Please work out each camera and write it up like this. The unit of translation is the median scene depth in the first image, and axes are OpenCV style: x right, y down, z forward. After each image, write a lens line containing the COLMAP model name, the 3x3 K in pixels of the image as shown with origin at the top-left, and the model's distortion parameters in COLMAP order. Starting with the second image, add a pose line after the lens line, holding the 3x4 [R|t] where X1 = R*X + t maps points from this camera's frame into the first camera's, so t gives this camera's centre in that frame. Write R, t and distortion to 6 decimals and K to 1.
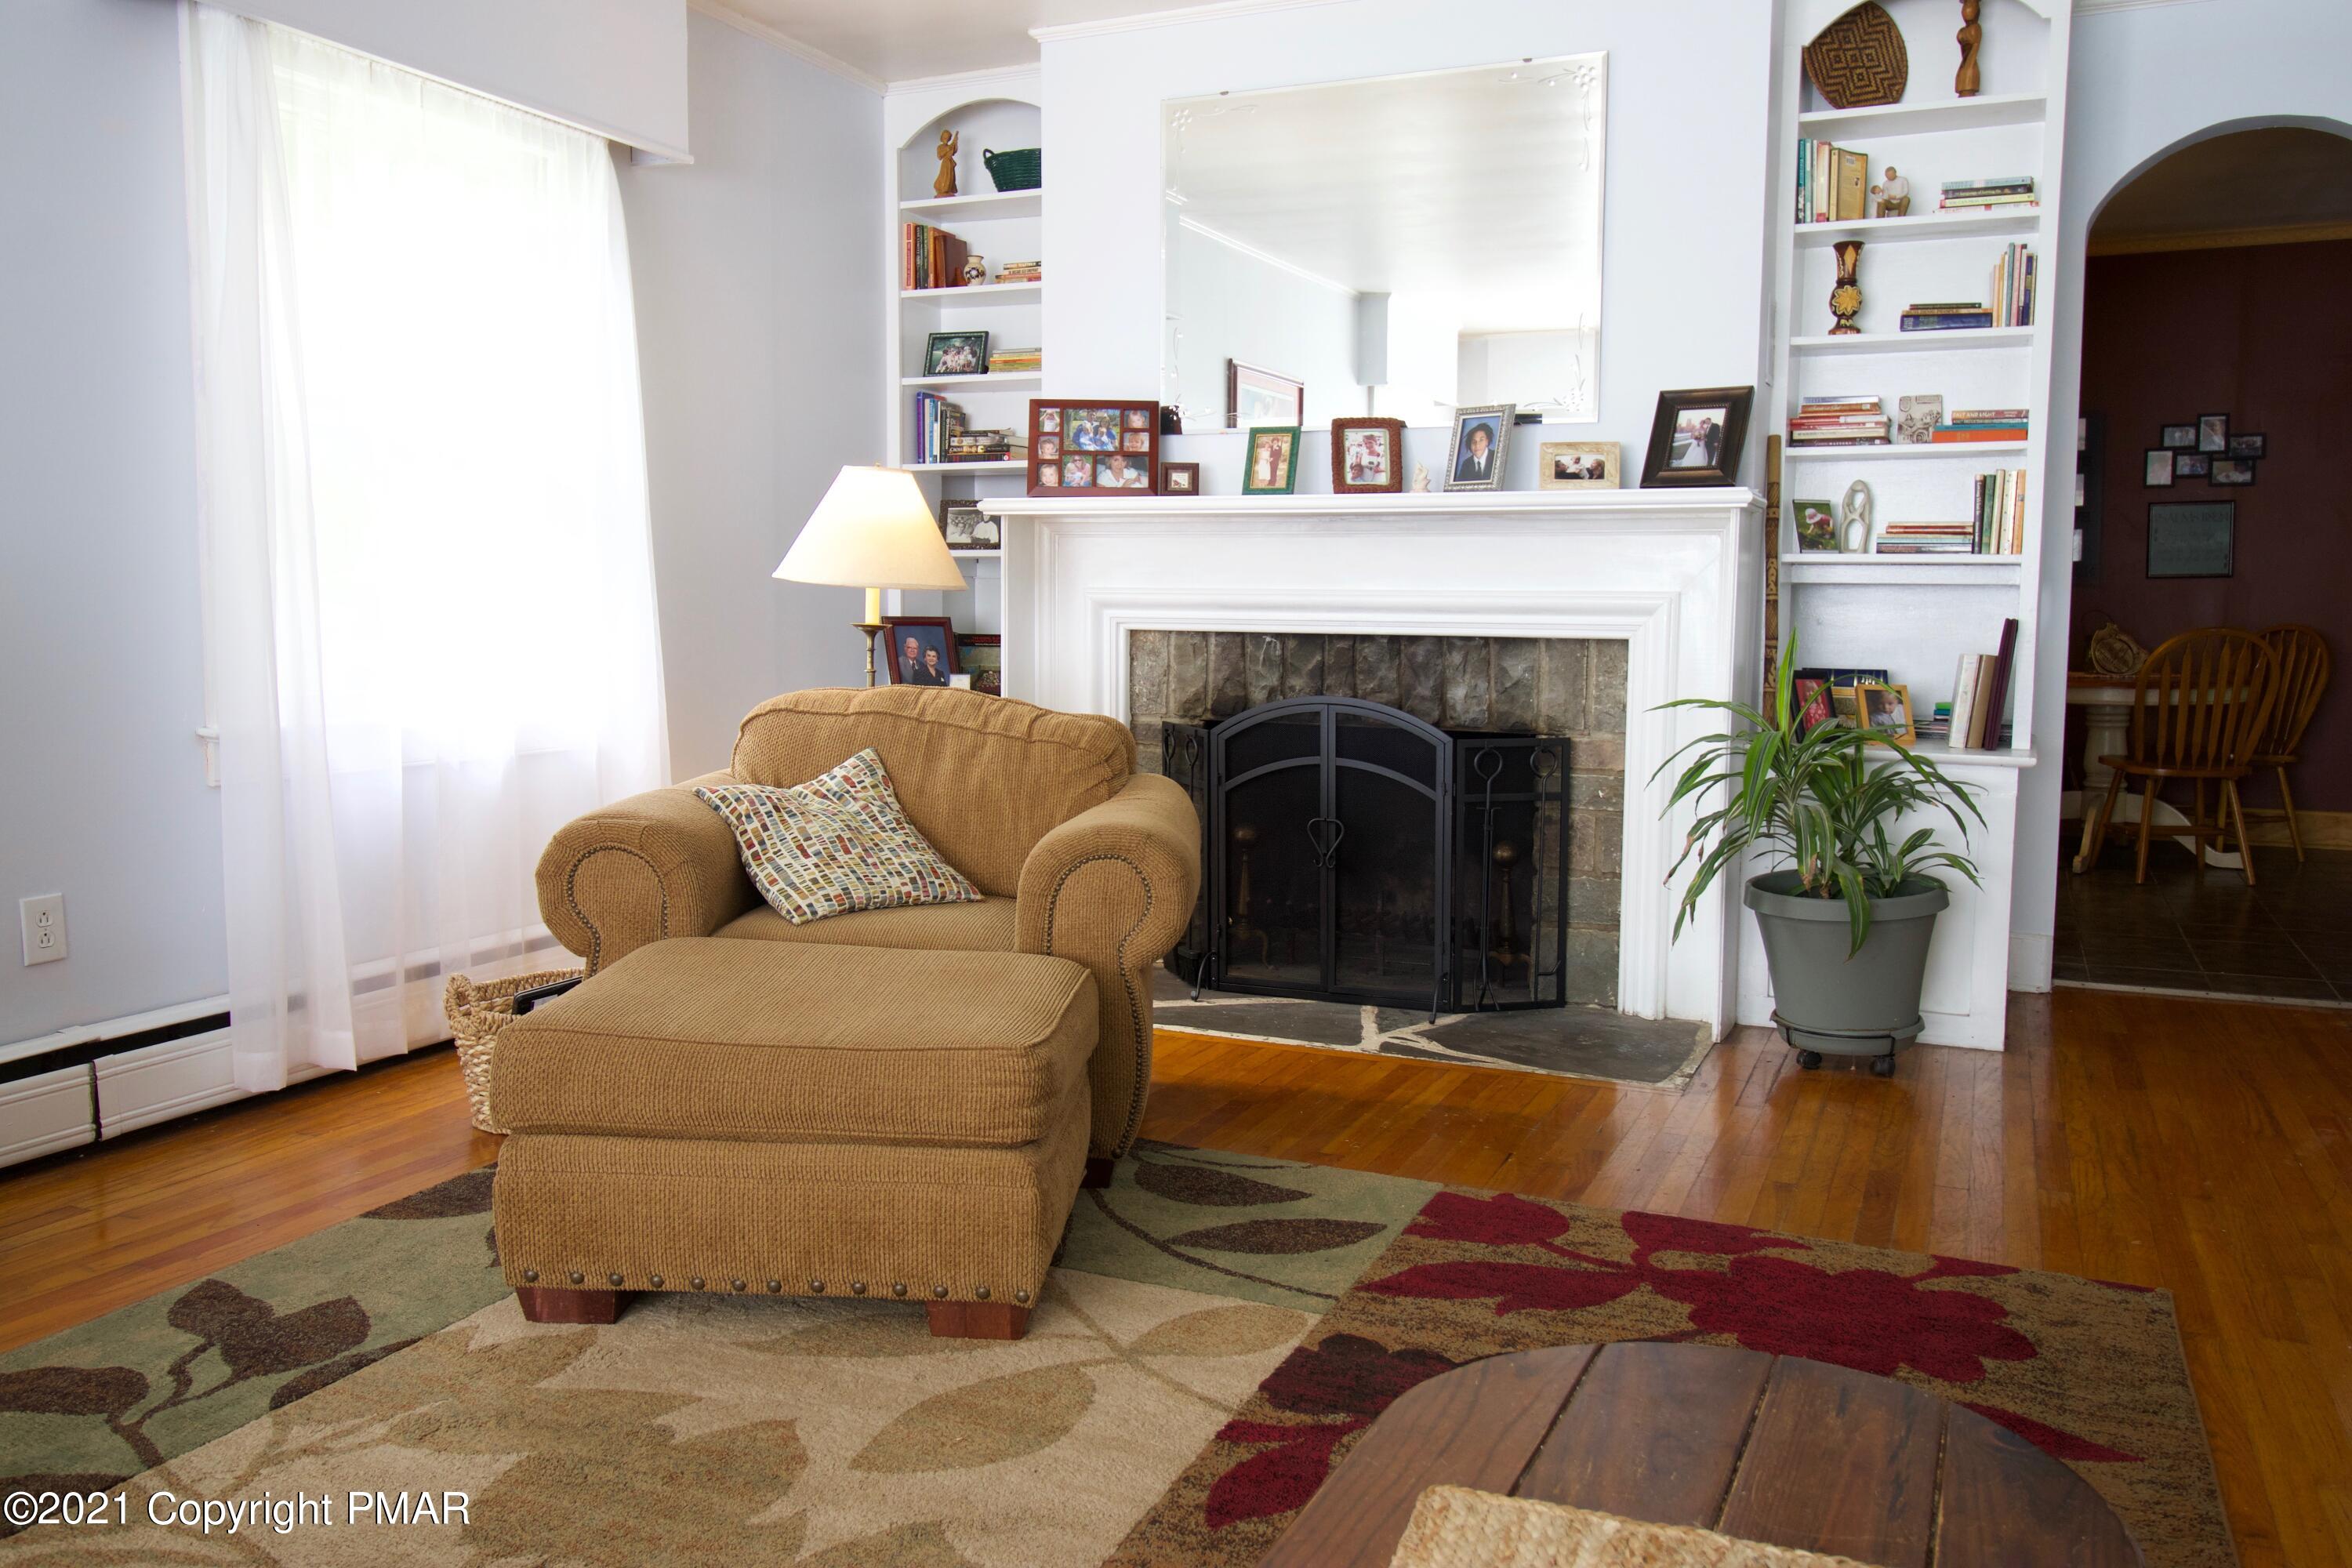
lens RADIAL K [[1840.4, 0, 1177.1], [0, 1840.4, 759.0], [0, 0, 1]] dist [0.011166, 0.003755]
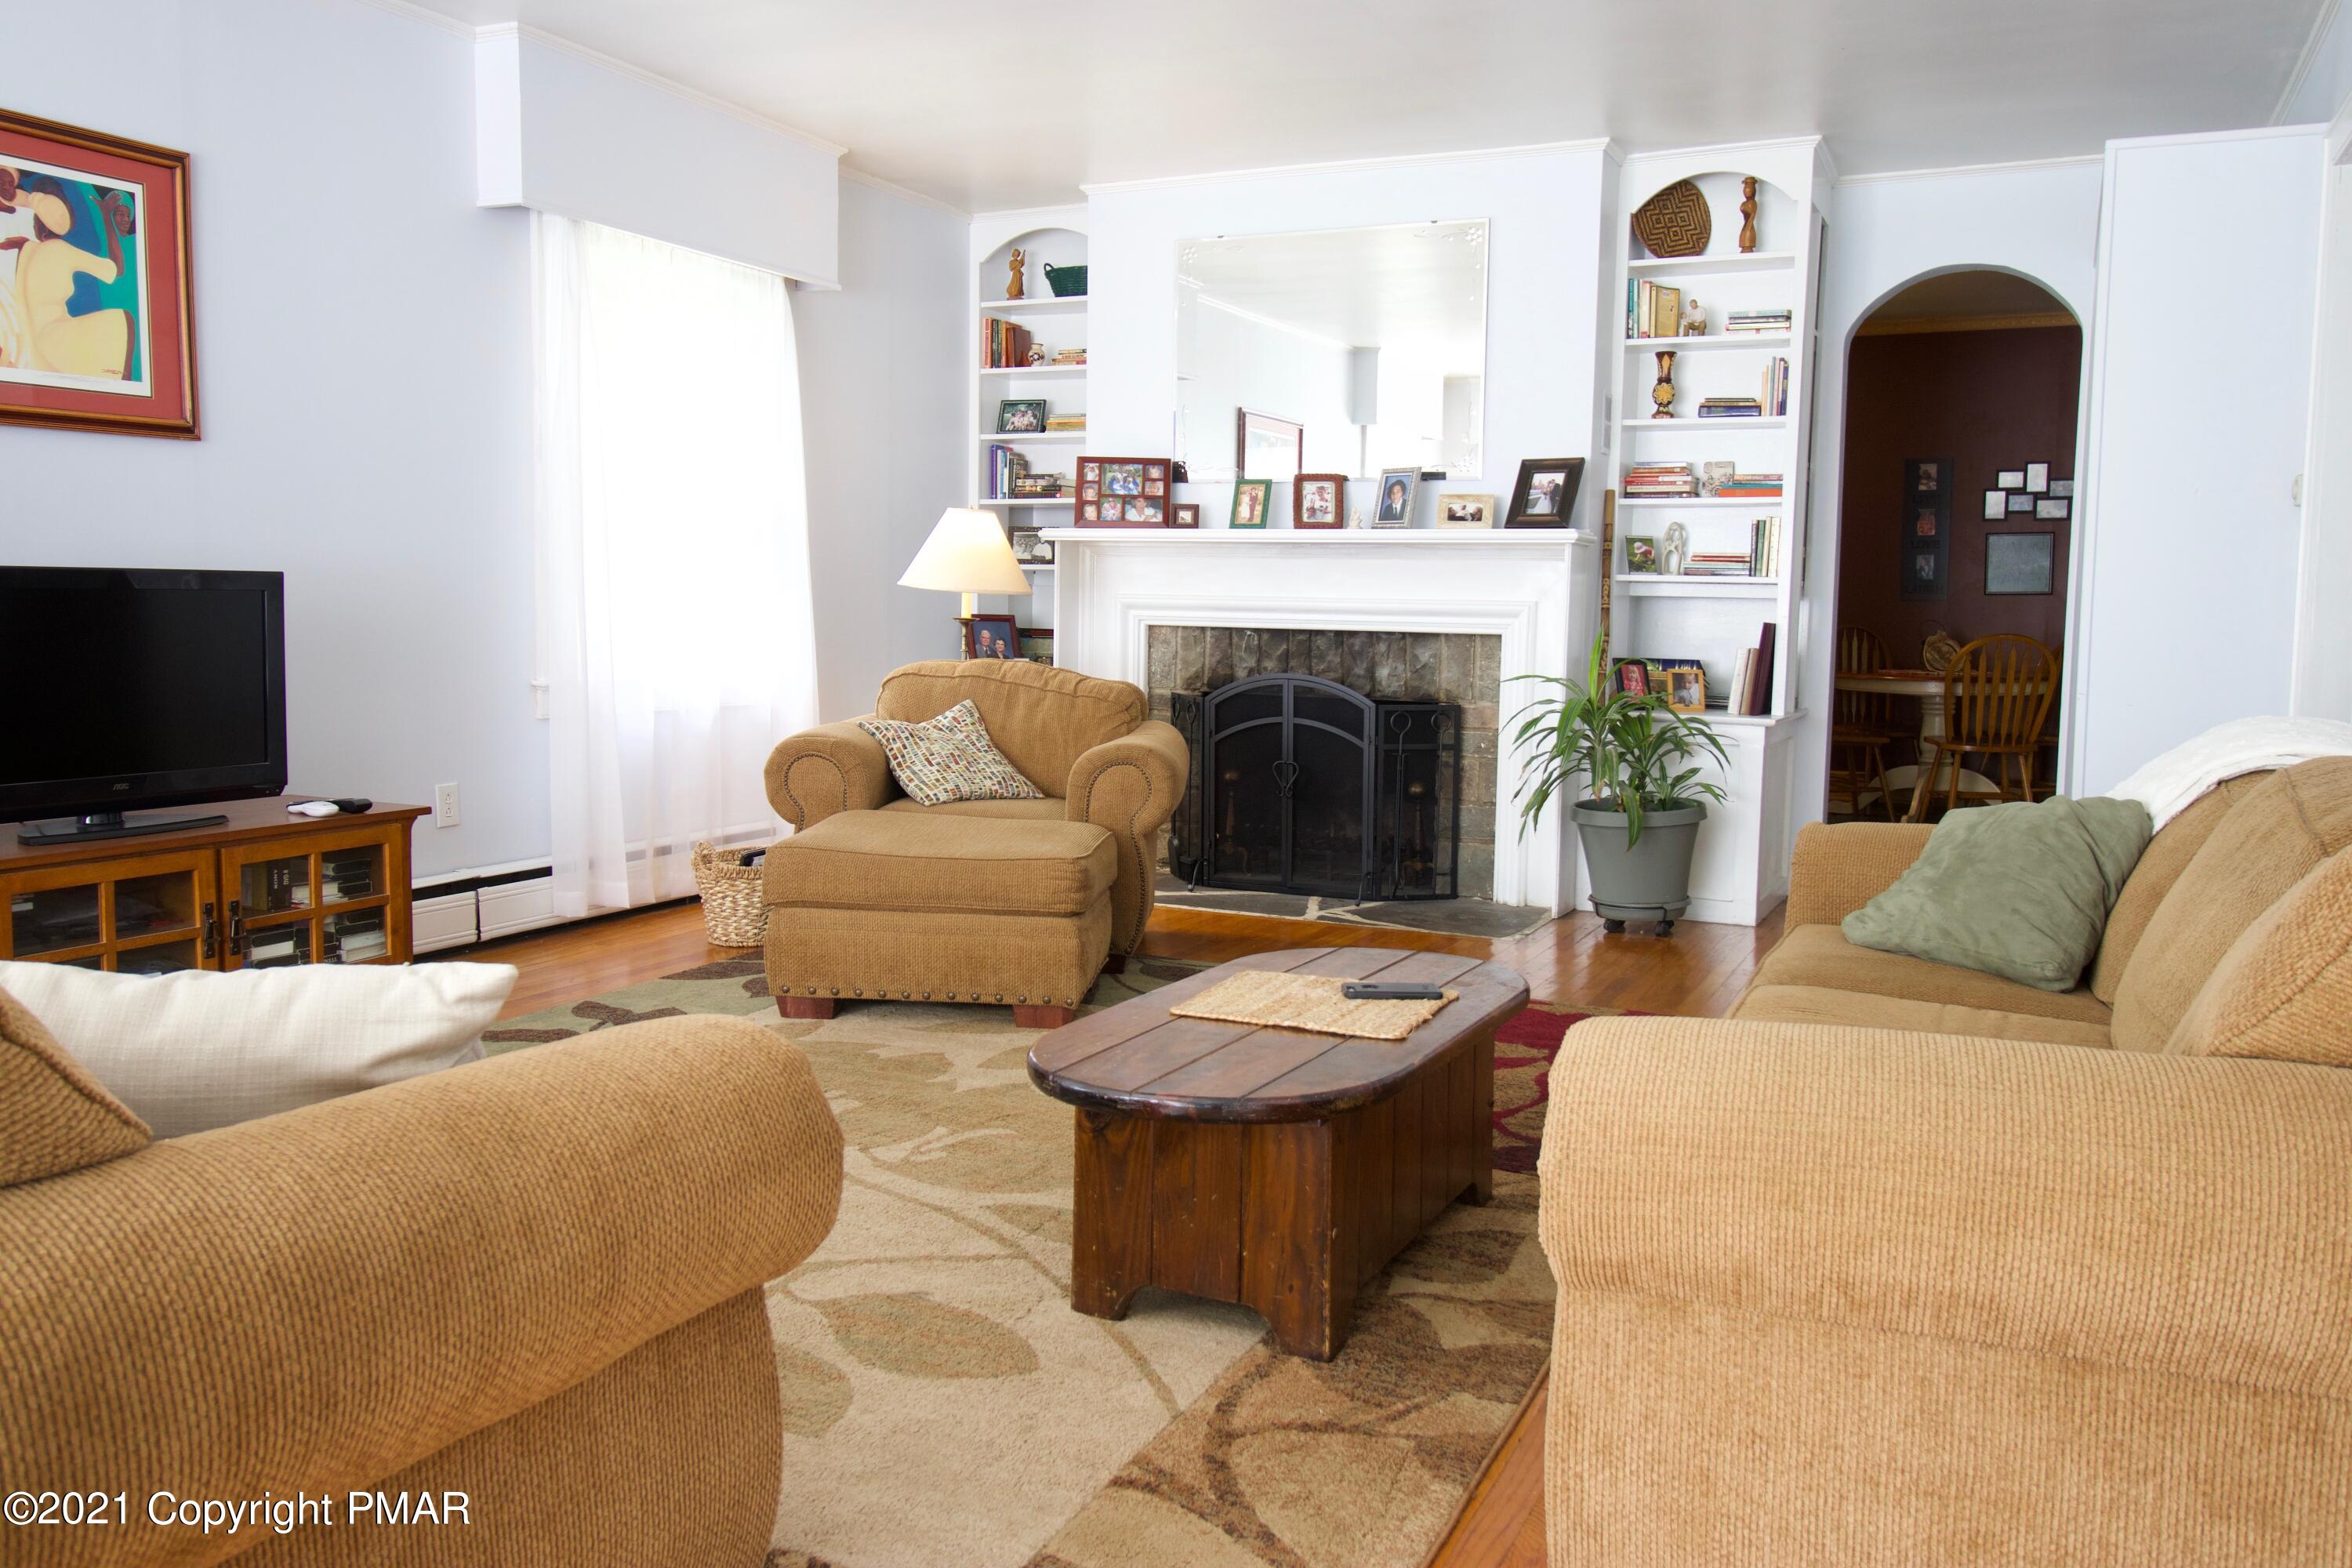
lens RADIAL K [[1840.4, 0, 1177.1], [0, 1840.4, 759.0], [0, 0, 1]] dist [0.011166, 0.003755]
pose [[0.999716, 0.011923, -0.020619, 0.027732], [-0.011990, 0.999923, -0.003107, 0.036616], [0.020581, 0.003354, 0.999783, -0.402615]]
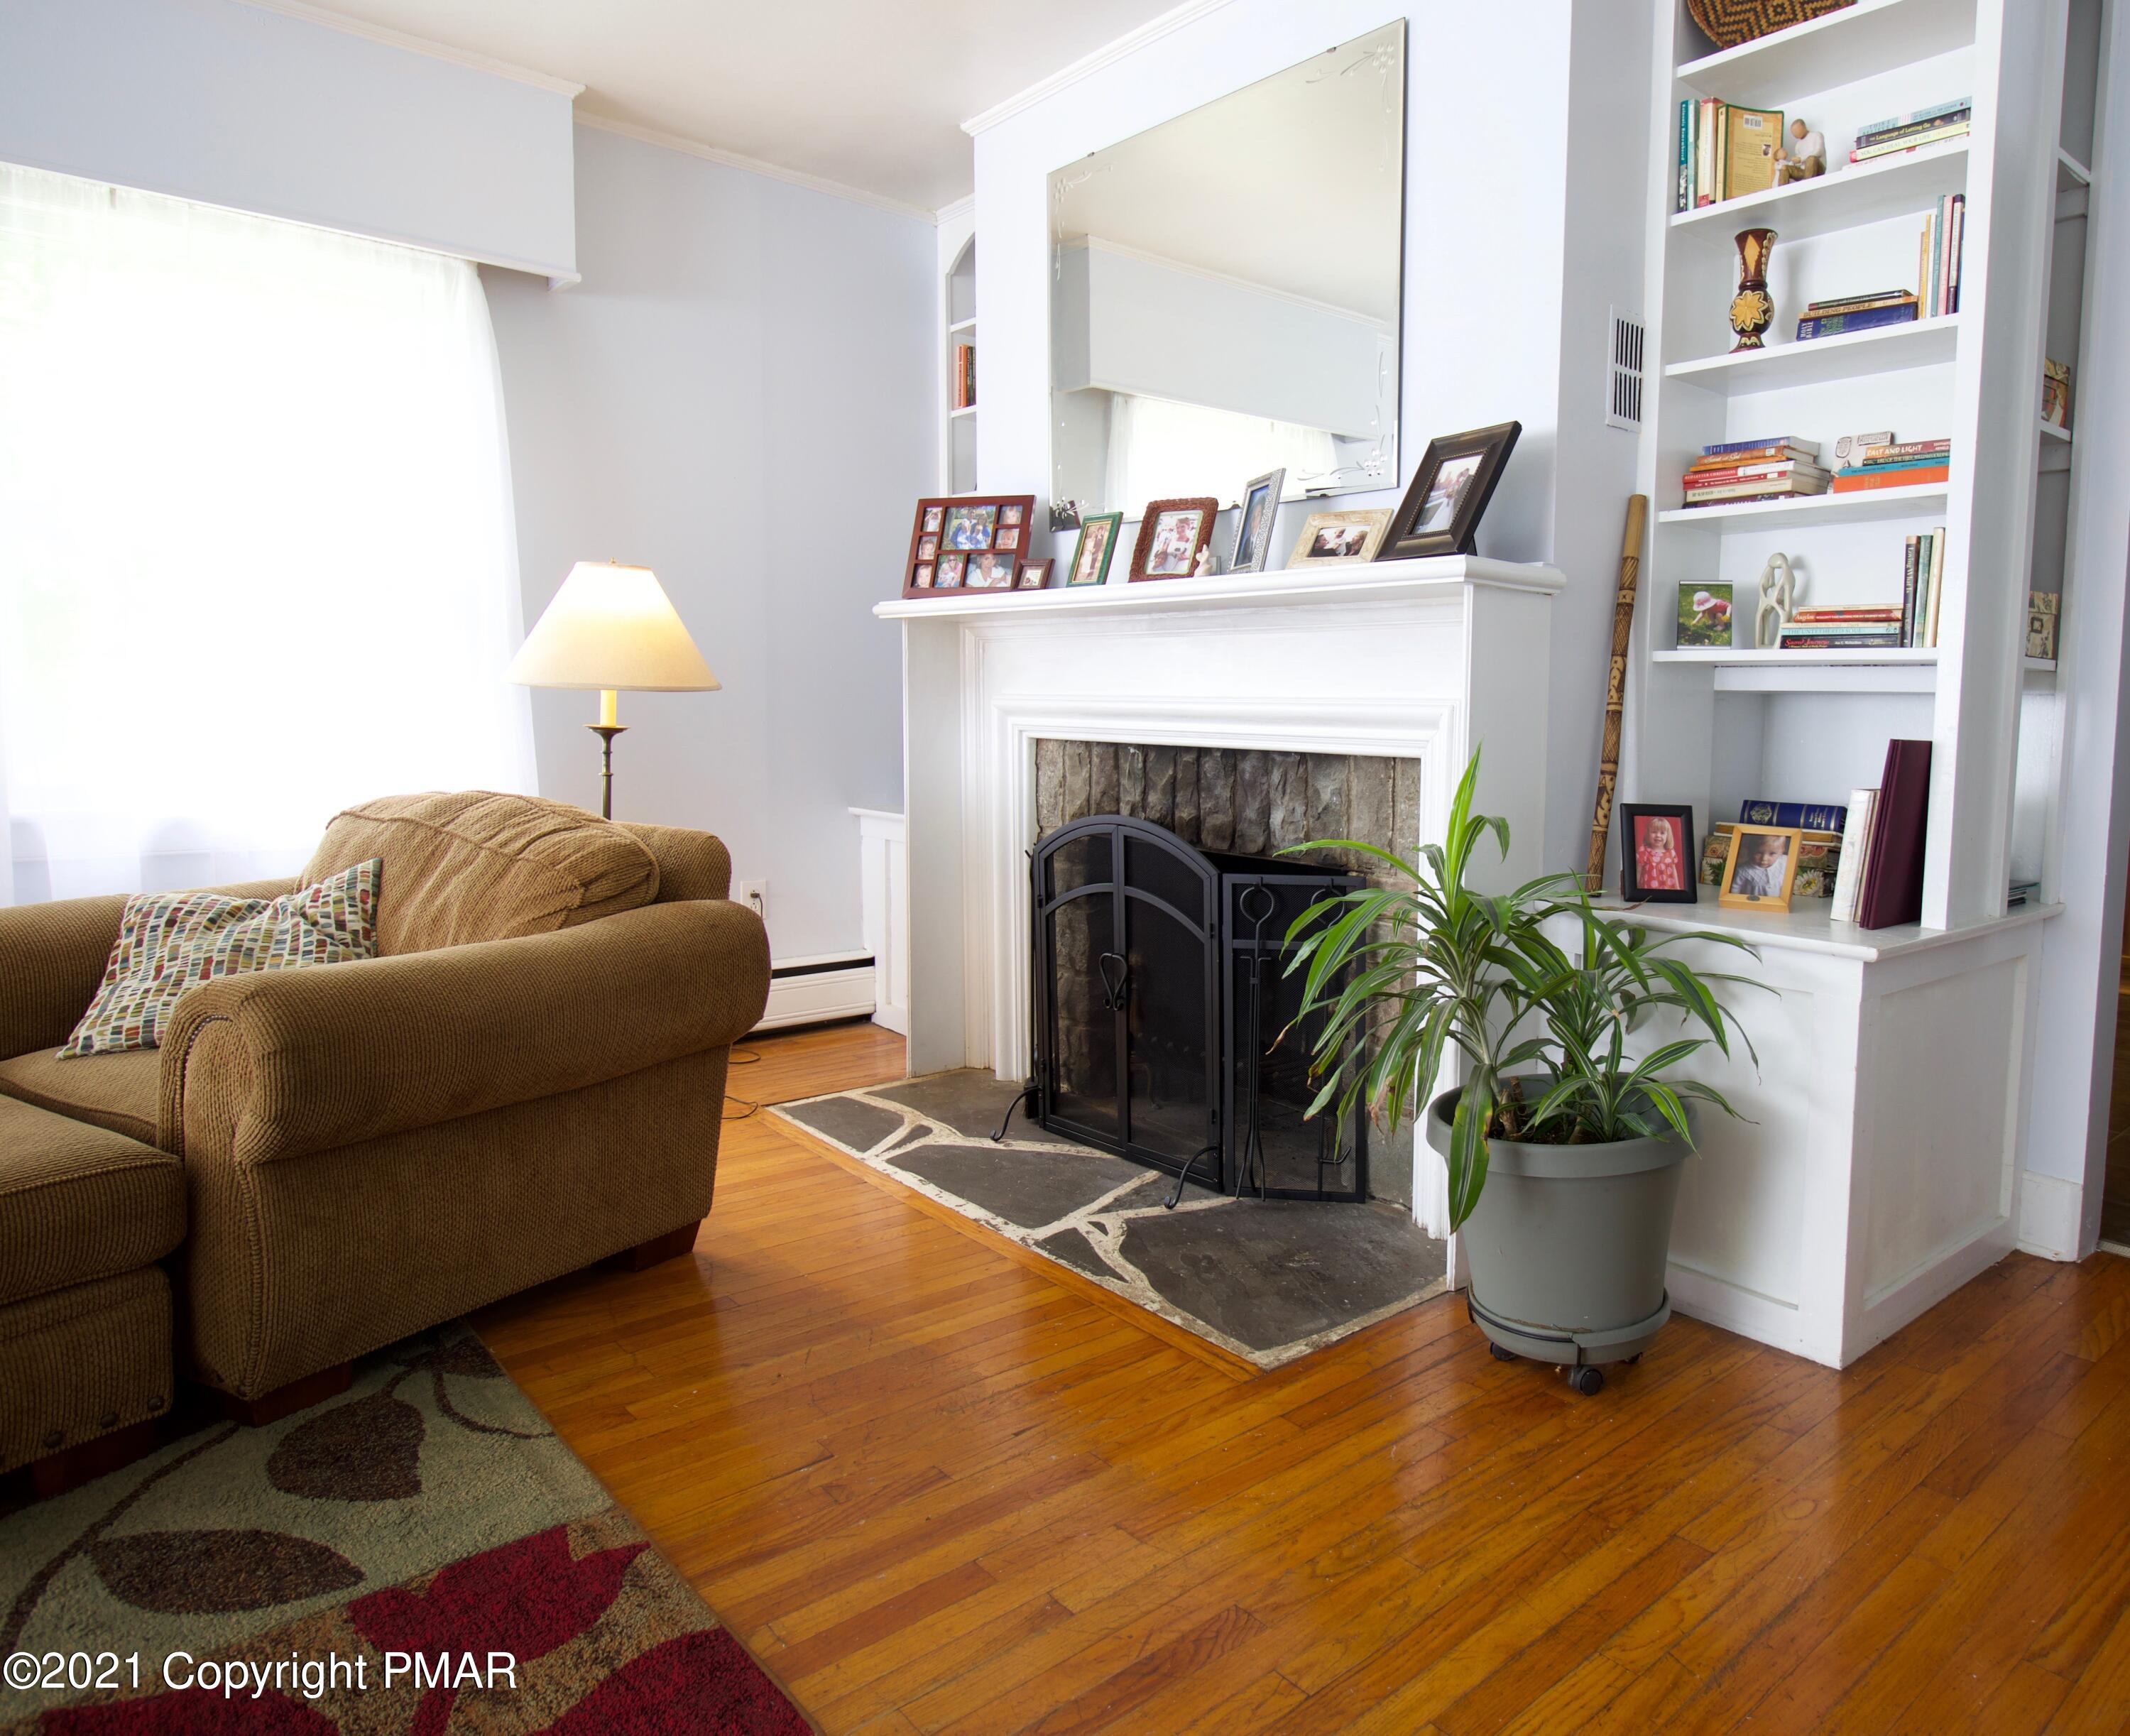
lens RADIAL K [[1409.2, 0, 1293.2], [0, 1409.2, 838.0], [0, 0, 1]] dist [-0.000911, -0.003865]
pose [[0.932170, 0.041258, -0.359663, 0.409745], [-0.042026, 0.999100, 0.005687, -0.031416], [0.359574, 0.009814, 0.933065, 0.408689]]
